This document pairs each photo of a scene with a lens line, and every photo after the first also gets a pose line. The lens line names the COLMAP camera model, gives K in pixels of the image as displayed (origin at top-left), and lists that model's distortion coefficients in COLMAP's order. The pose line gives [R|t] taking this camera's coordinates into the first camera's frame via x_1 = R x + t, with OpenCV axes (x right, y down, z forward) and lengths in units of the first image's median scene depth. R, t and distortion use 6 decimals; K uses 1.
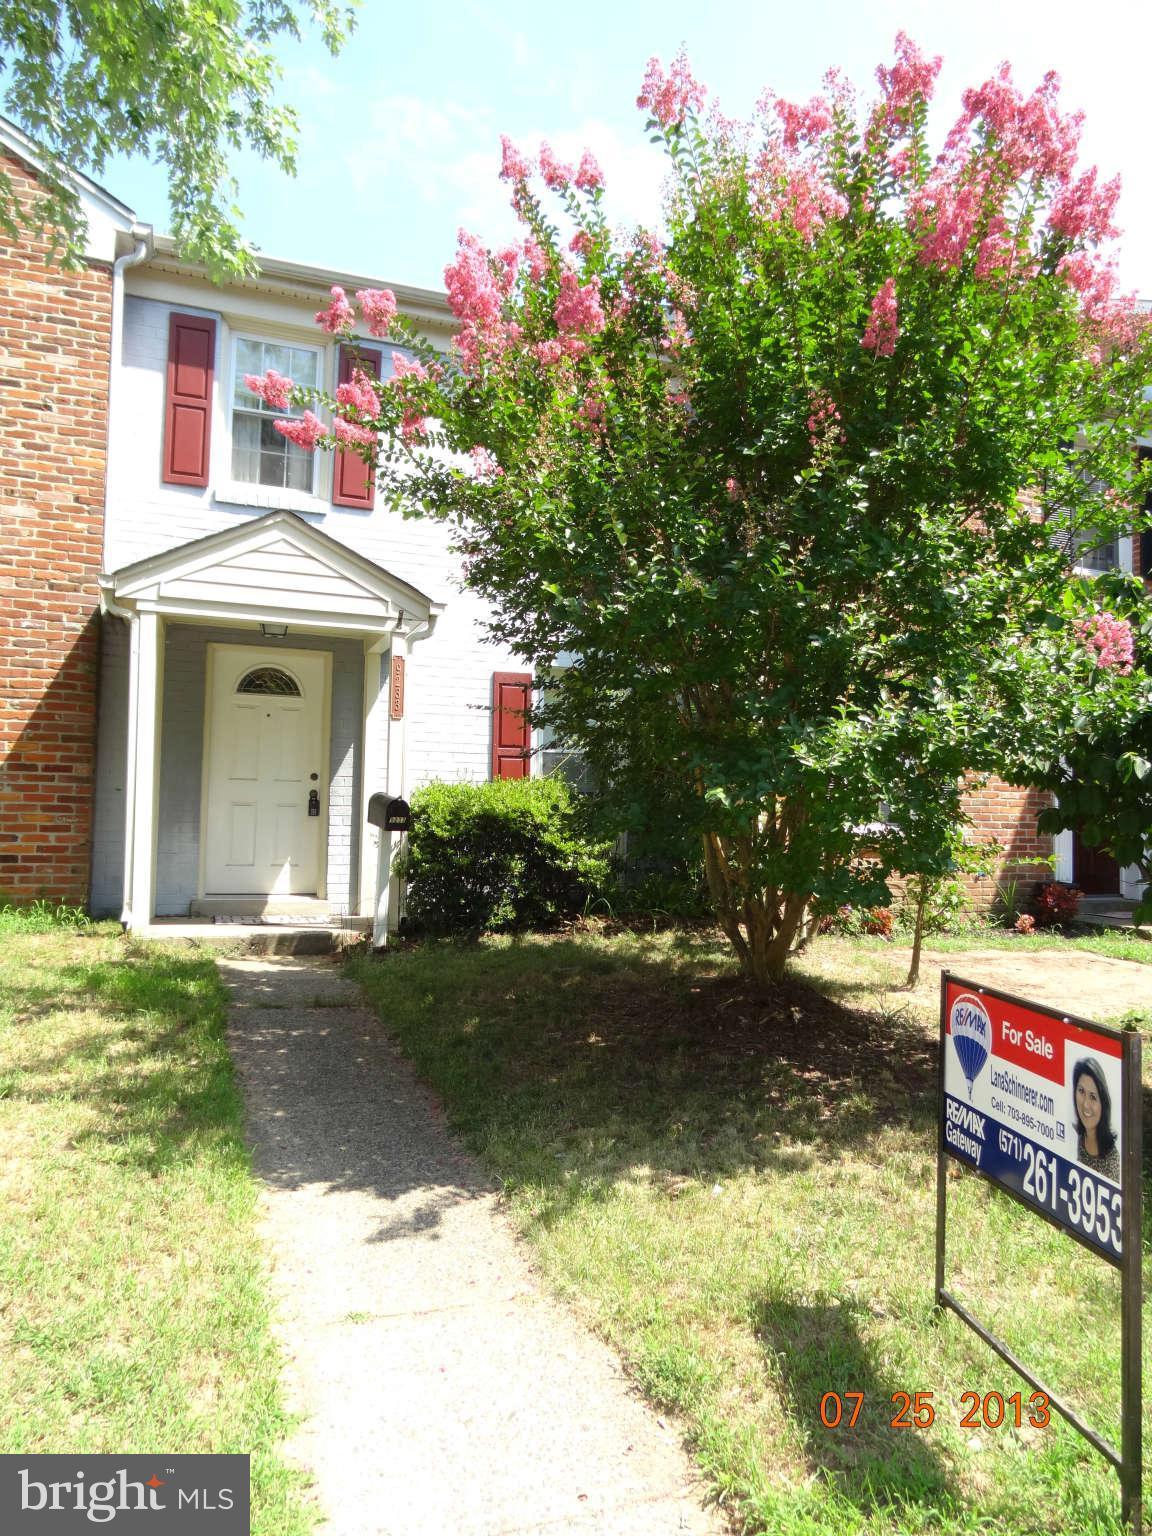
lens RADIAL K [[1134.7, 0, 576.9], [0, 1134.7, 772.9], [0, 0, 1]] dist [-0.005488, 0.002615]
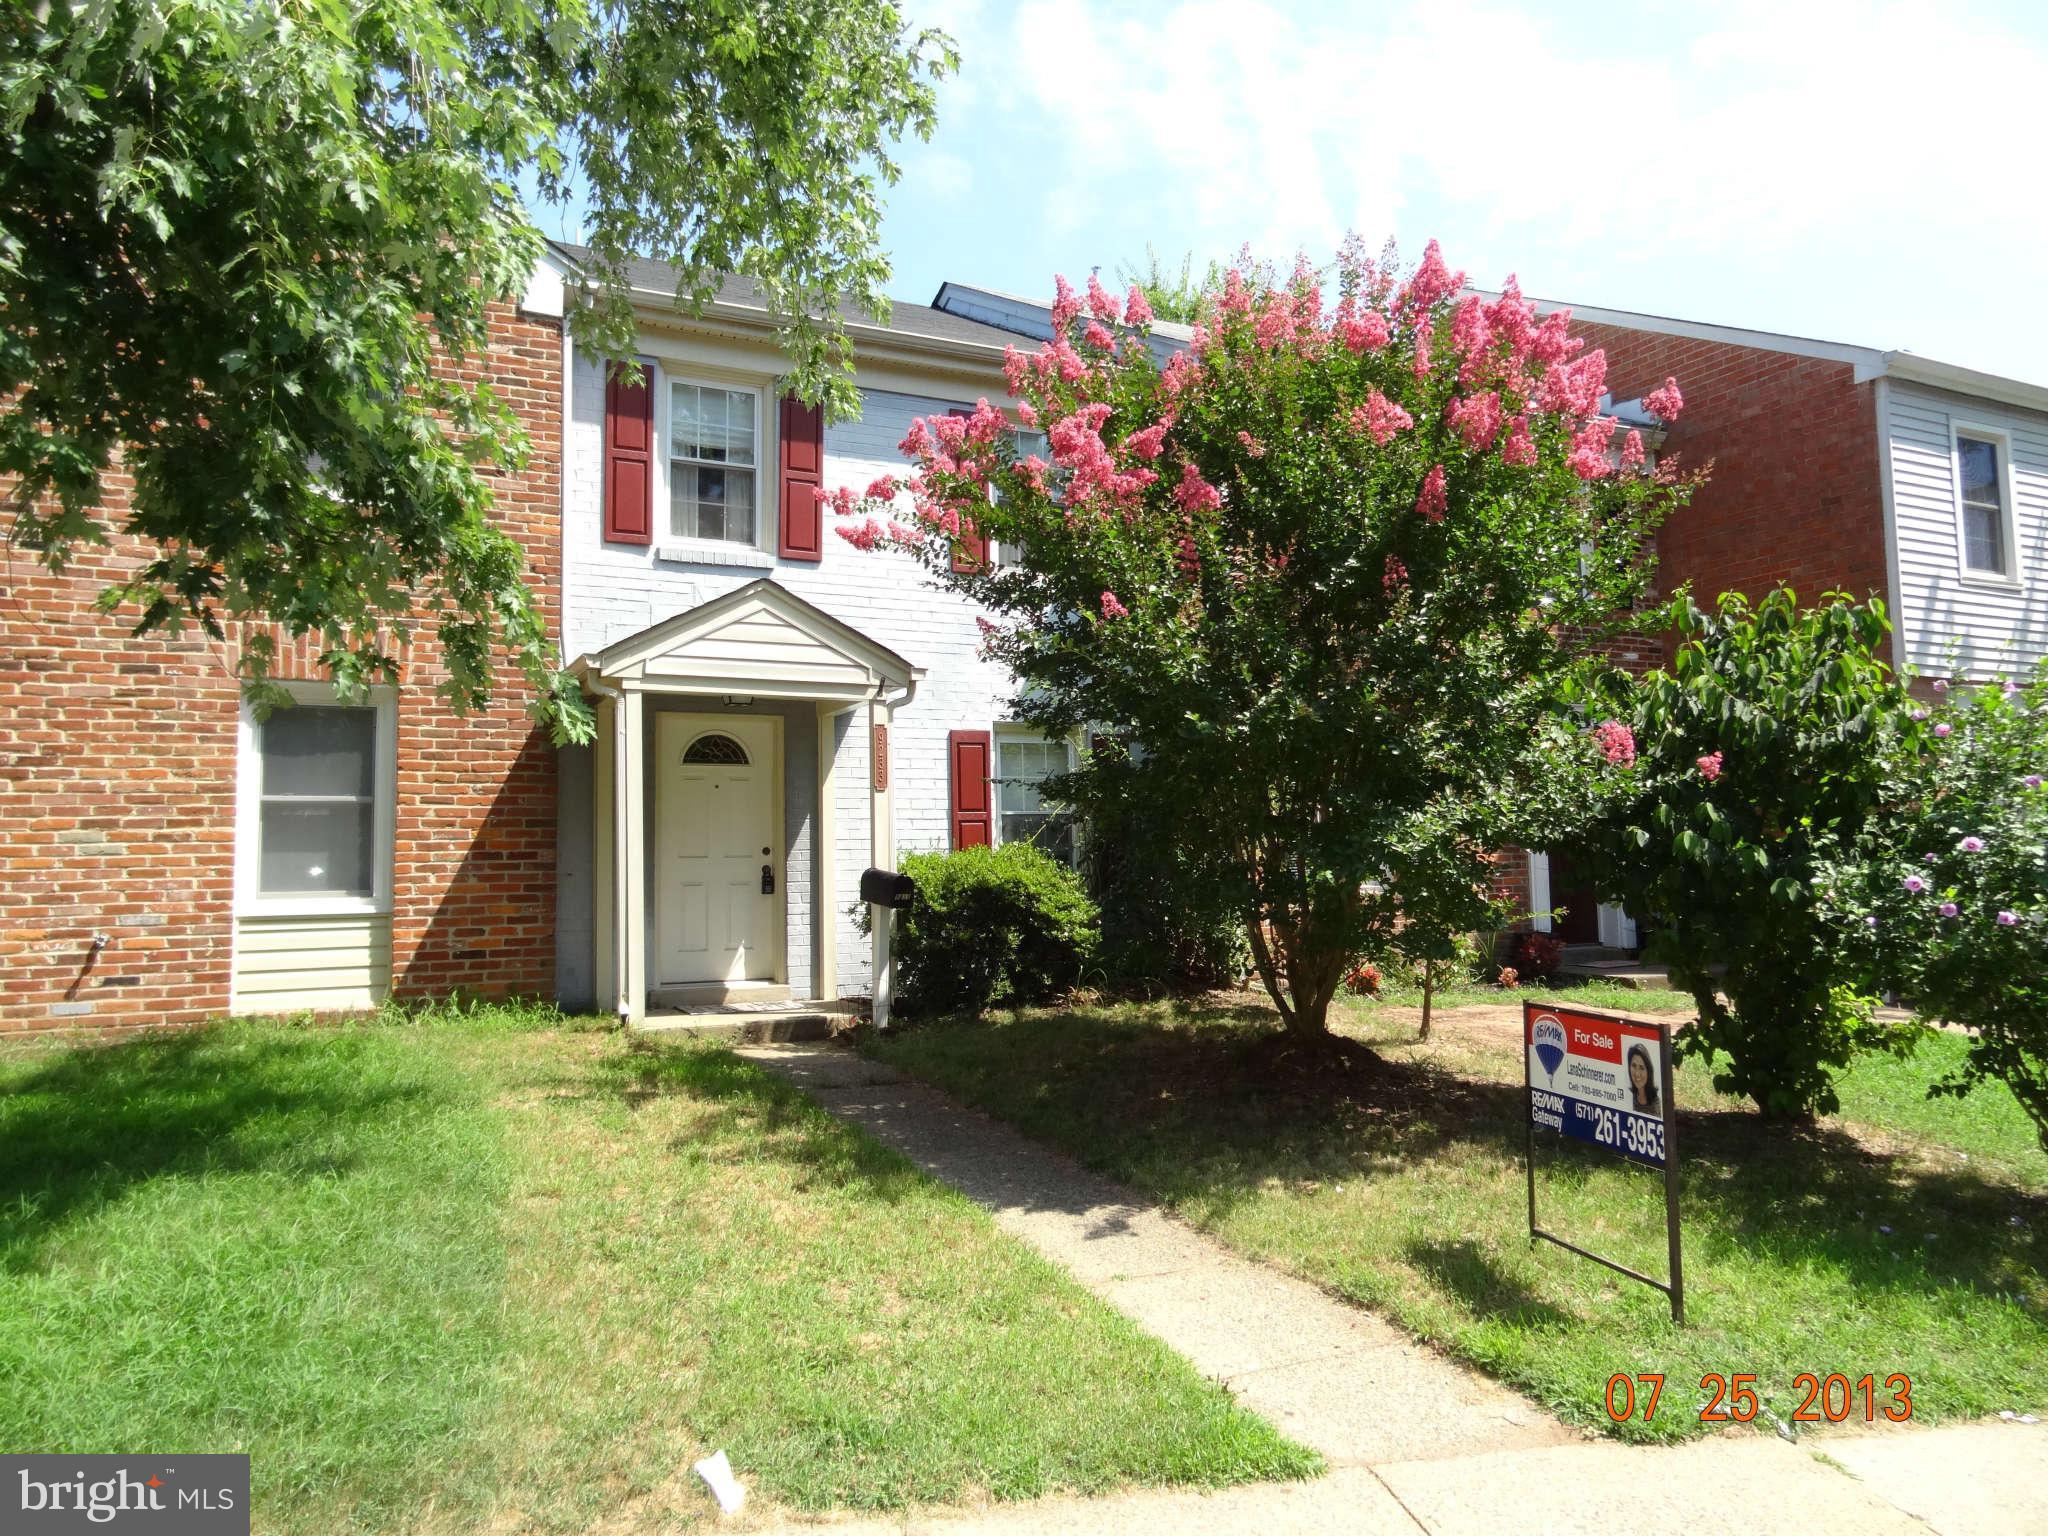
lens RADIAL K [[1512.9, 0, 1022.2], [0, 1512.9, 762.8], [0, 0, 1]] dist [-0.005488, 0.002615]
pose [[0.994430, -0.030984, 0.100739, -0.183539], [0.033960, 0.999032, -0.027965, -0.034002], [-0.099775, 0.031230, 0.994520, -0.312404]]
